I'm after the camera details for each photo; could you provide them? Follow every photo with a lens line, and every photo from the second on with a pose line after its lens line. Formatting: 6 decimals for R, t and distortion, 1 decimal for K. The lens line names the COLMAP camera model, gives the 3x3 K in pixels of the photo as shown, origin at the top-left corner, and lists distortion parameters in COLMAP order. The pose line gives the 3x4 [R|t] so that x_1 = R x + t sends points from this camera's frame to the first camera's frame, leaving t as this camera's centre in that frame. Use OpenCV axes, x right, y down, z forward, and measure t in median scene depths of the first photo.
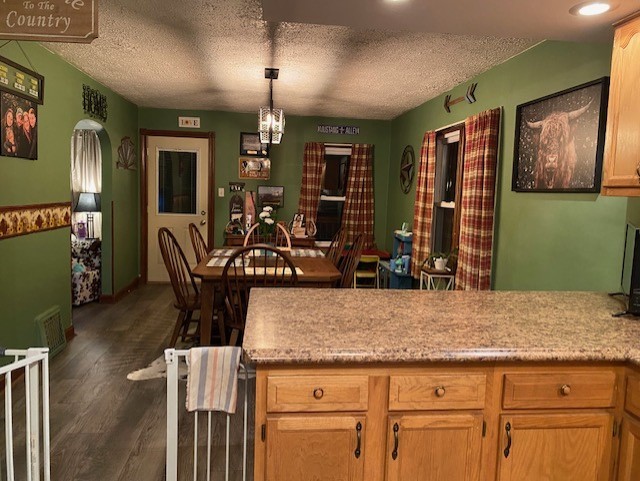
lens RADIAL K [[509.0, 0, 320.0], [0, 509.0, 240.5], [0, 0, 1]] dist [0.002539, -0.001325]
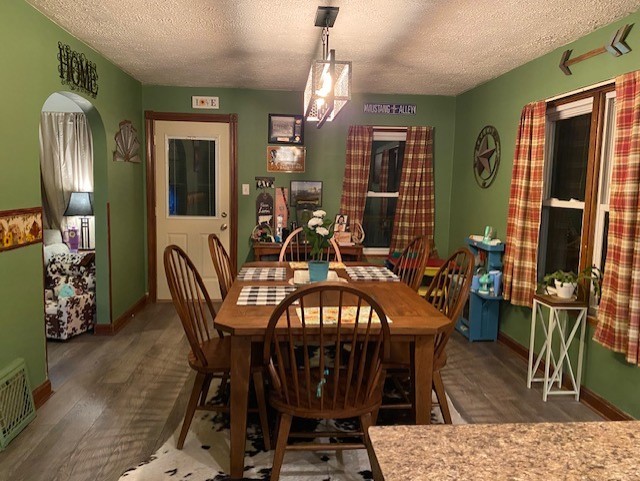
lens RADIAL K [[509.0, 0, 320.0], [0, 509.0, 240.5], [0, 0, 1]] dist [0.002539, -0.001325]
pose [[0.999547, -0.009549, -0.028544, -0.063664], [0.009907, 0.999874, 0.012407, -0.026016], [0.028422, -0.012684, 0.999516, 0.229703]]
